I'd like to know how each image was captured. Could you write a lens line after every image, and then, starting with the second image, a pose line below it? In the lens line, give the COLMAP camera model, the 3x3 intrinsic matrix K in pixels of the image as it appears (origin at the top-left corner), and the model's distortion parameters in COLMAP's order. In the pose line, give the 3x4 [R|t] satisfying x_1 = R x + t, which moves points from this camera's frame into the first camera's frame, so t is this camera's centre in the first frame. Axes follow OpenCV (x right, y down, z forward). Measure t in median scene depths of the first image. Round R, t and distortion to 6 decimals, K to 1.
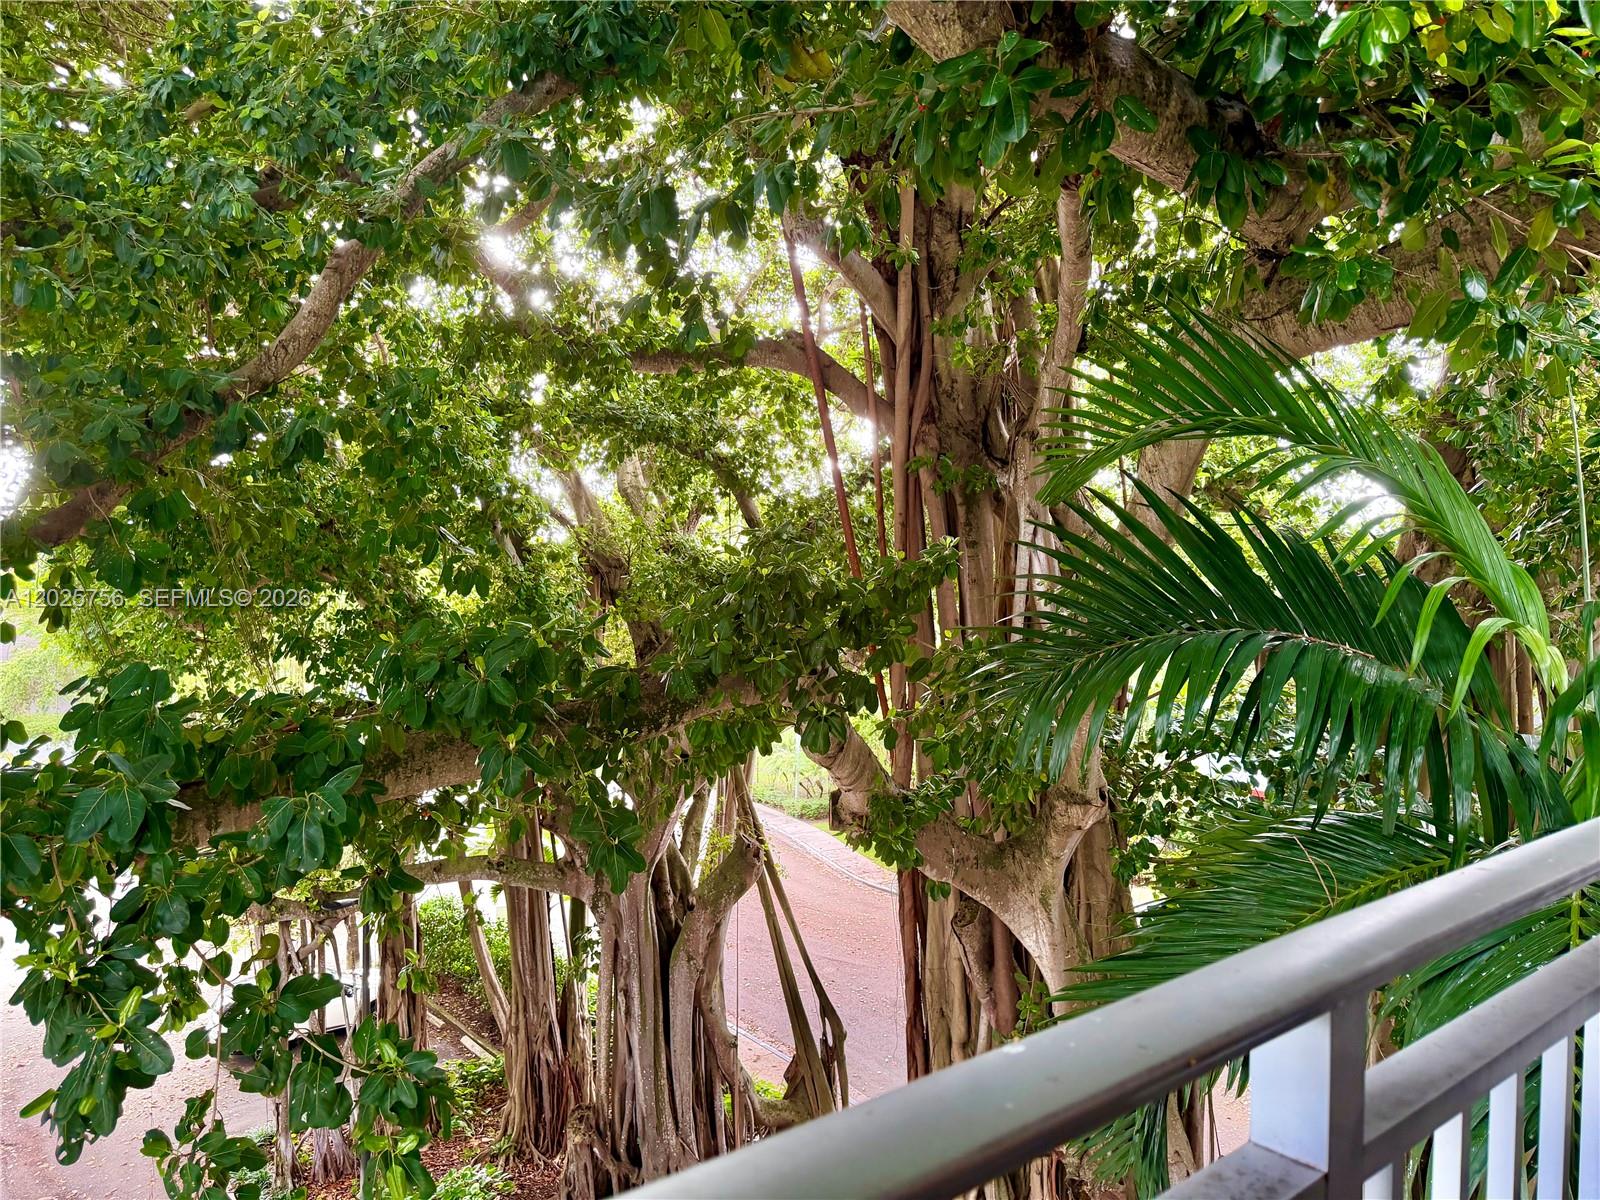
lens RADIAL K [[1128.8, 0, 794.7], [0, 1128.8, 598.8], [0, 0, 1]] dist [0.060409, -0.082279]
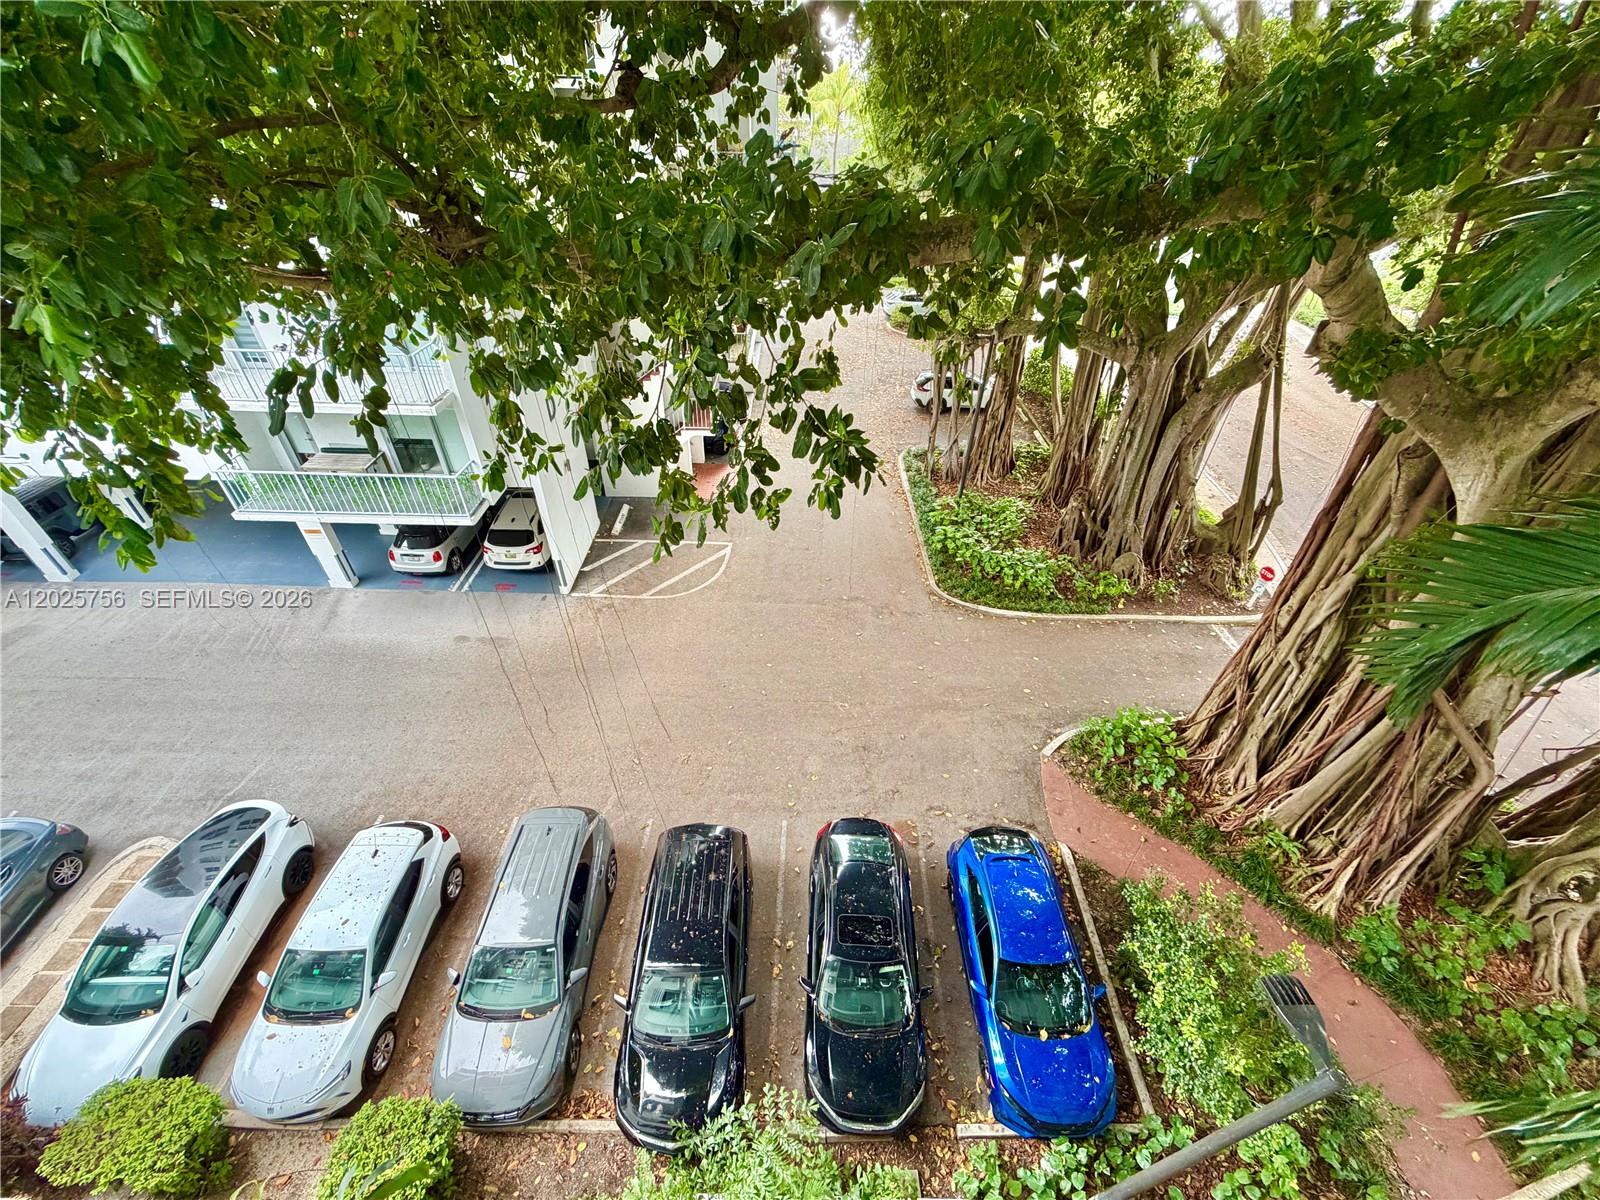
lens RADIAL K [[638.6, 0, 798.5], [0, 638.6, 599.0], [0, 0, 1]] dist [-0.001952, 0.000582]
pose [[0.769015, 0.406617, -0.493233, 0.037671], [-0.031251, 0.794596, 0.606334, 0.011297], [0.638466, -0.450866, 0.623763, 0.071688]]
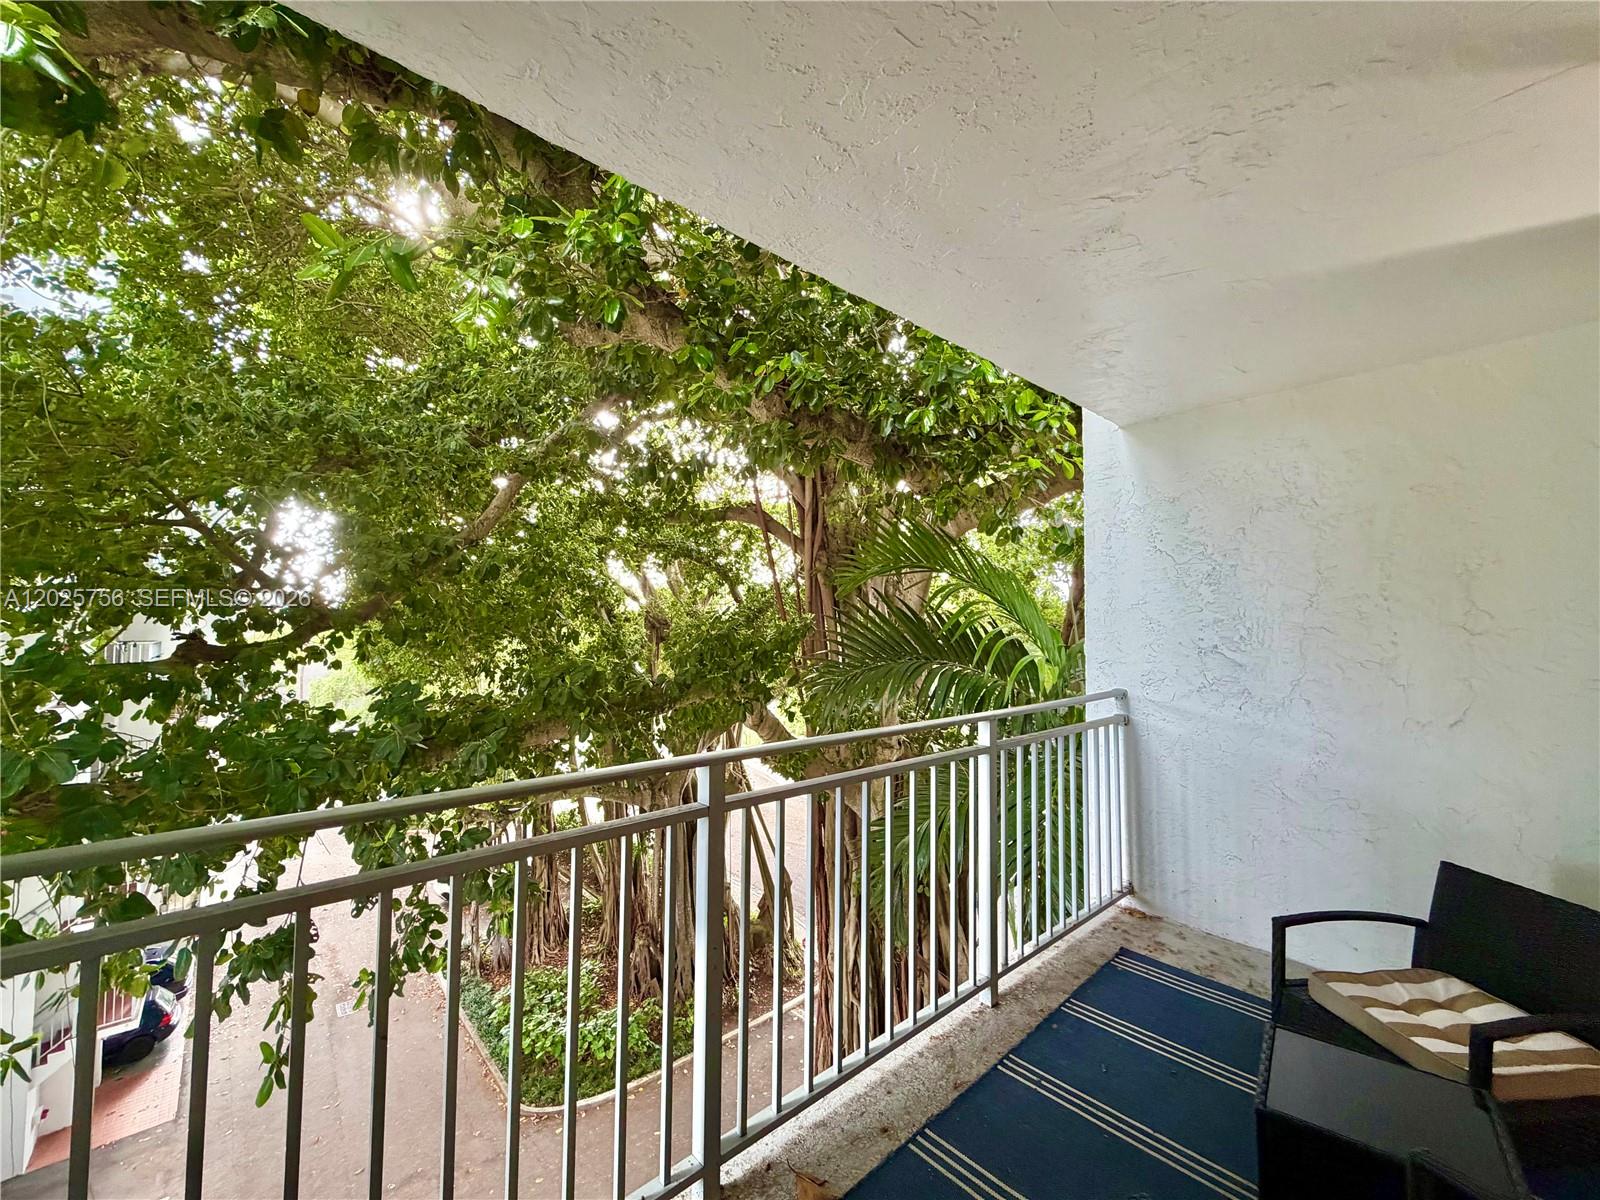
lens RADIAL K [[638.6, 0, 795.2], [0, 638.6, 595.8], [0, 0, 1]] dist [-0.001952, 0.000582]
pose [[0.999568, -0.005178, 0.028944, 0.038553], [0.007104, 0.997739, -0.066826, -0.005332], [-0.028532, 0.067002, 0.997345, -0.071097]]
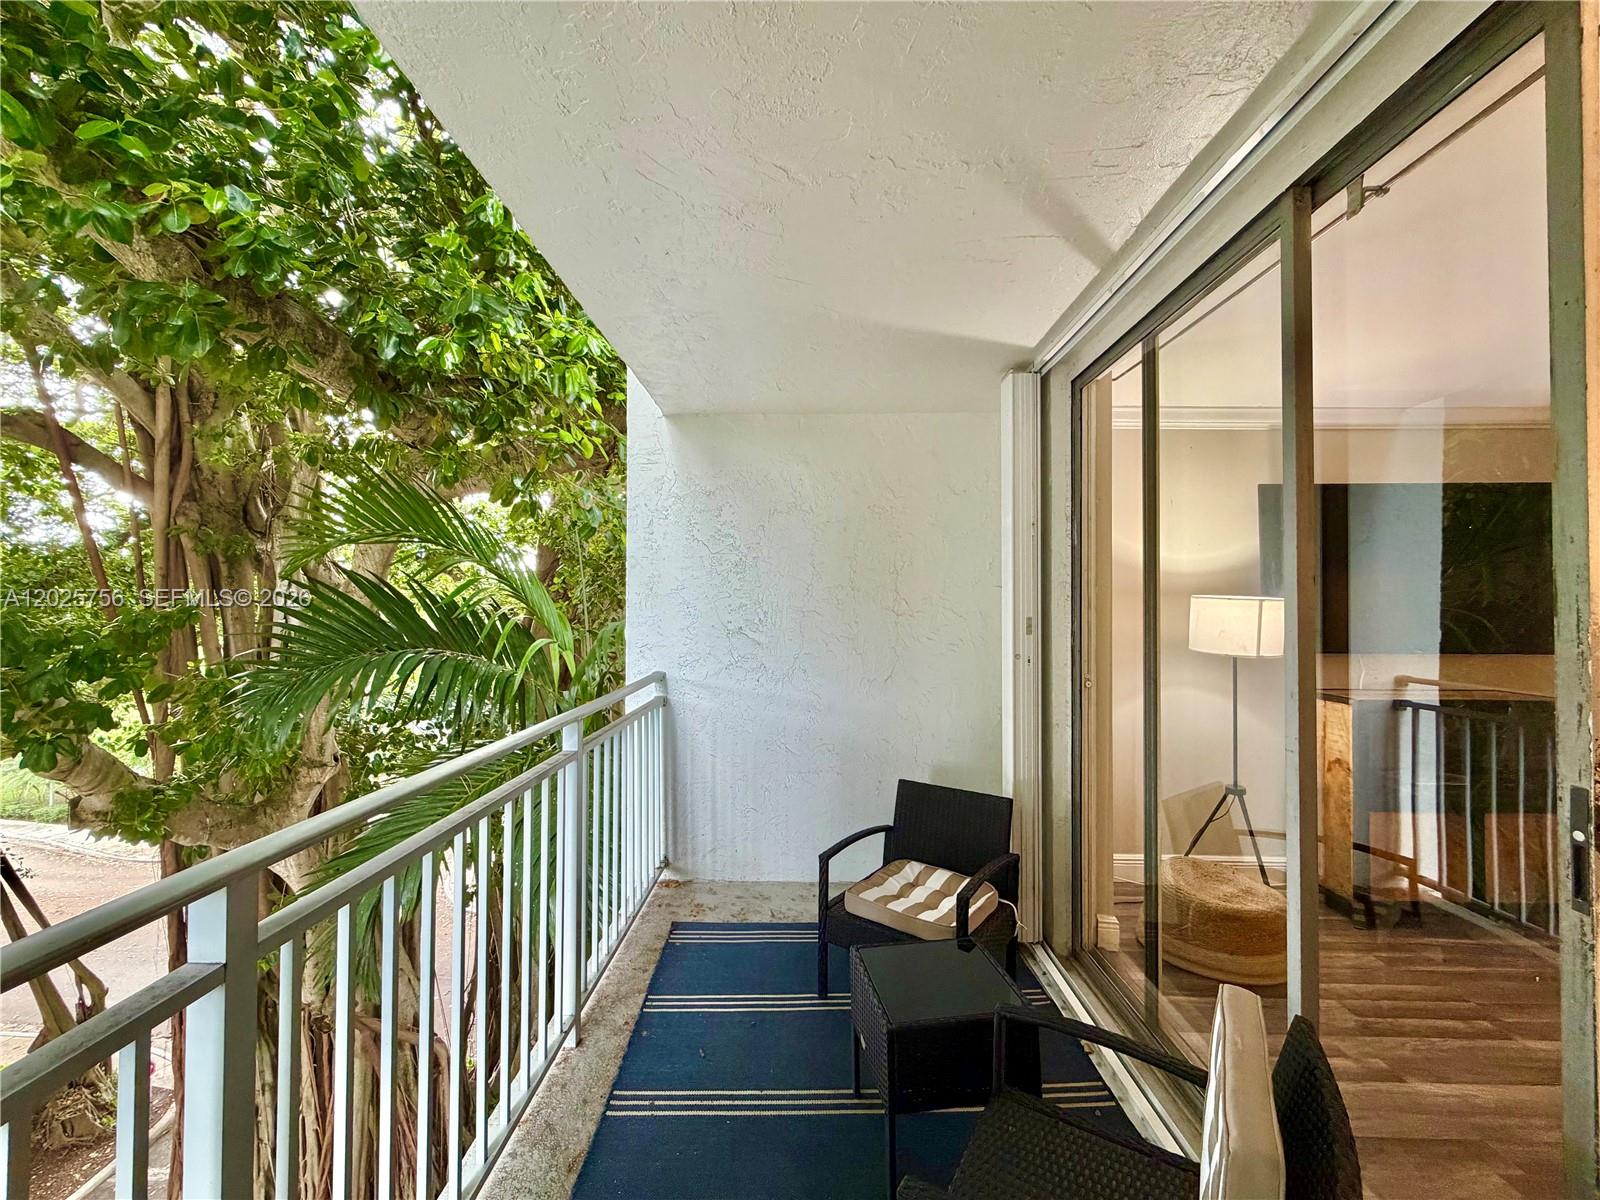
lens RADIAL K [[638.6, 0, 800.6], [0, 638.6, 598.1], [0, 0, 1]] dist [-0.001952, 0.000582]
pose [[0.650291, 0.000586, 0.759685, 0.014724], [0.023685, 0.999498, -0.021045, -0.007544], [-0.759316, 0.031678, 0.649950, -0.033450]]
